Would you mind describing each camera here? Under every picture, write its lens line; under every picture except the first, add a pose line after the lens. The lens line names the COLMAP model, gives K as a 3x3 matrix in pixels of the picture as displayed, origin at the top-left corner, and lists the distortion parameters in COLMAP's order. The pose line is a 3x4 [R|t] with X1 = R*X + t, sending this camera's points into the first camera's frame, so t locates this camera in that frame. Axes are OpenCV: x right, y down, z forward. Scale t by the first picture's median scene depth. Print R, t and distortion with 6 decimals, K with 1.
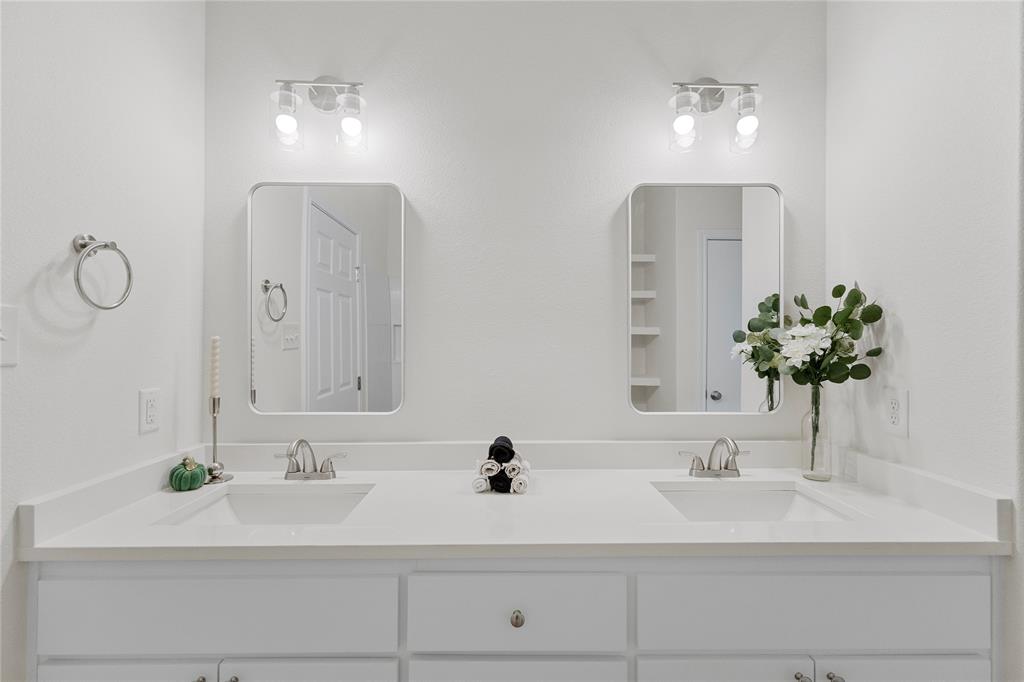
lens RADIAL K [[468.4, 0, 512.0], [0, 468.4, 341.0], [0, 0, 1]] dist [-0.002074, -0.000703]
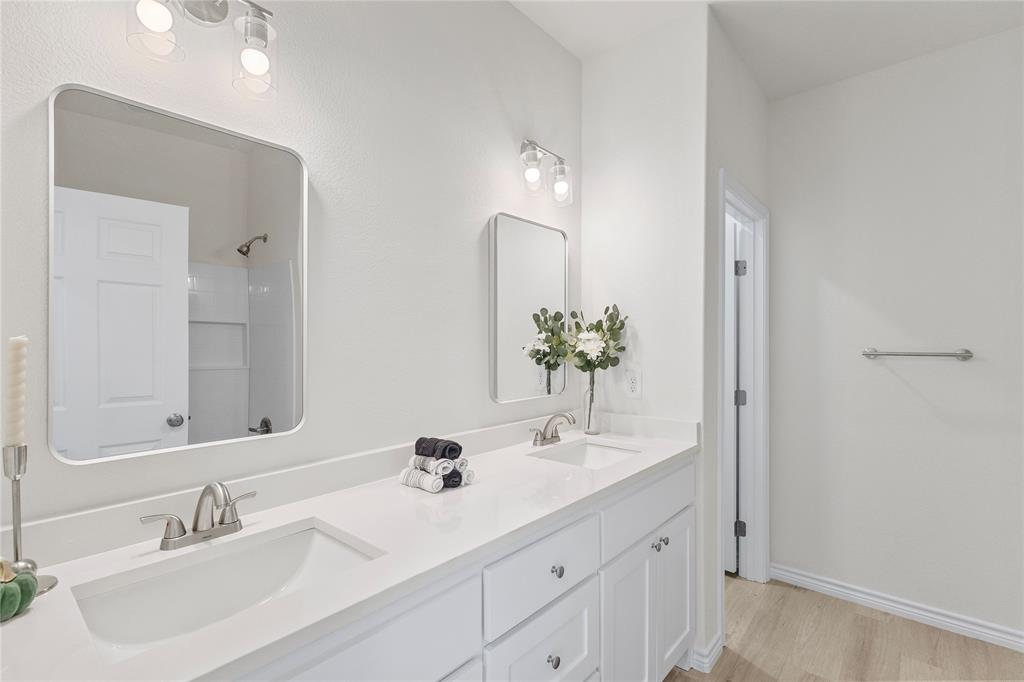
lens RADIAL K [[468.4, 0, 512.0], [0, 468.4, 341.0], [0, 0, 1]] dist [-0.002074, -0.000703]
pose [[0.669298, -0.000953, 0.742993, -0.656001], [-0.000384, 0.999999, 0.001628, -0.006948], [-0.742994, -0.001376, 0.669297, 0.183759]]
